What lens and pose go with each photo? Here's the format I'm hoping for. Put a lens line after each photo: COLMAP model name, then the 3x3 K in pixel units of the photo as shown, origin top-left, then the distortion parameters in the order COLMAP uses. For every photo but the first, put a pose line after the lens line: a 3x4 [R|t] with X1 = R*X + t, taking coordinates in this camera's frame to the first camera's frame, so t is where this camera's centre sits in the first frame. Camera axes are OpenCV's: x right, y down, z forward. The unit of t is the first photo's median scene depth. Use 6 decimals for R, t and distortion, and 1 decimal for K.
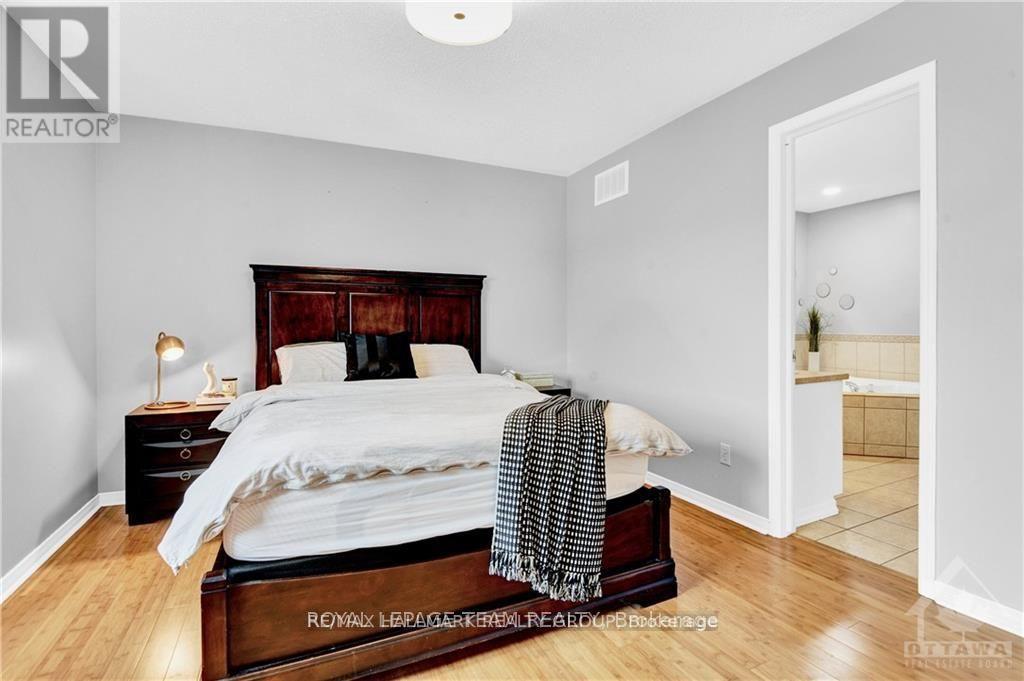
lens RADIAL K [[490.3, 0, 513.0], [0, 490.3, 334.9], [0, 0, 1]] dist [-0.003882, -0.000154]
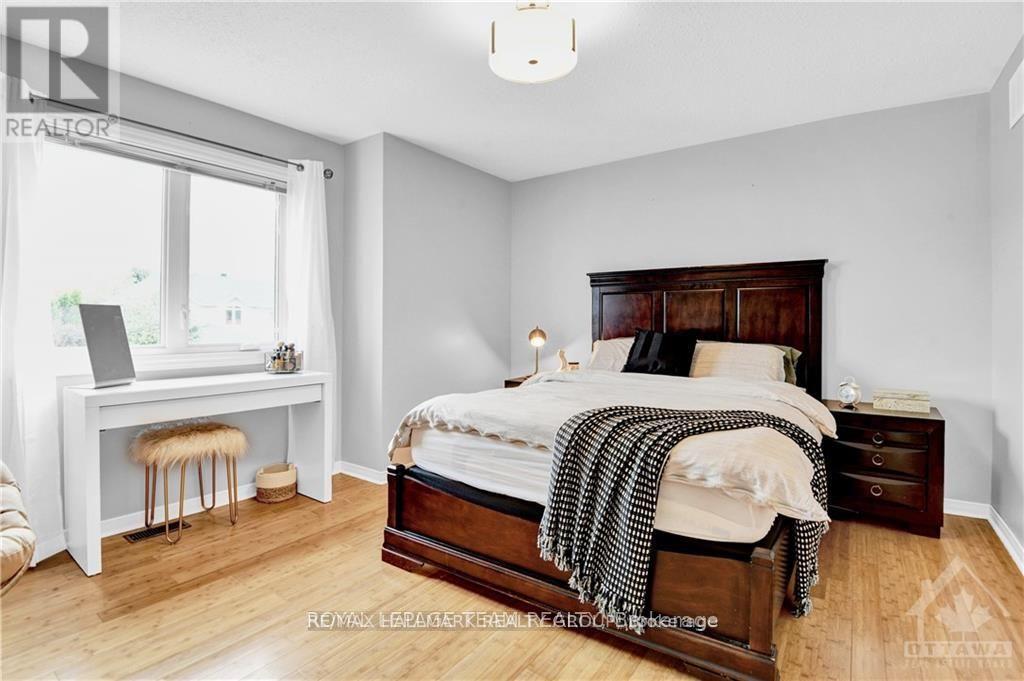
lens RADIAL K [[490.3, 0, 511.7], [0, 490.3, 333.7], [0, 0, 1]] dist [-0.003882, -0.000154]
pose [[0.488203, 0.023539, -0.872413, 0.835188], [-0.020036, 0.999675, 0.015761, -0.008698], [0.872500, 0.009786, 0.488516, 0.380572]]
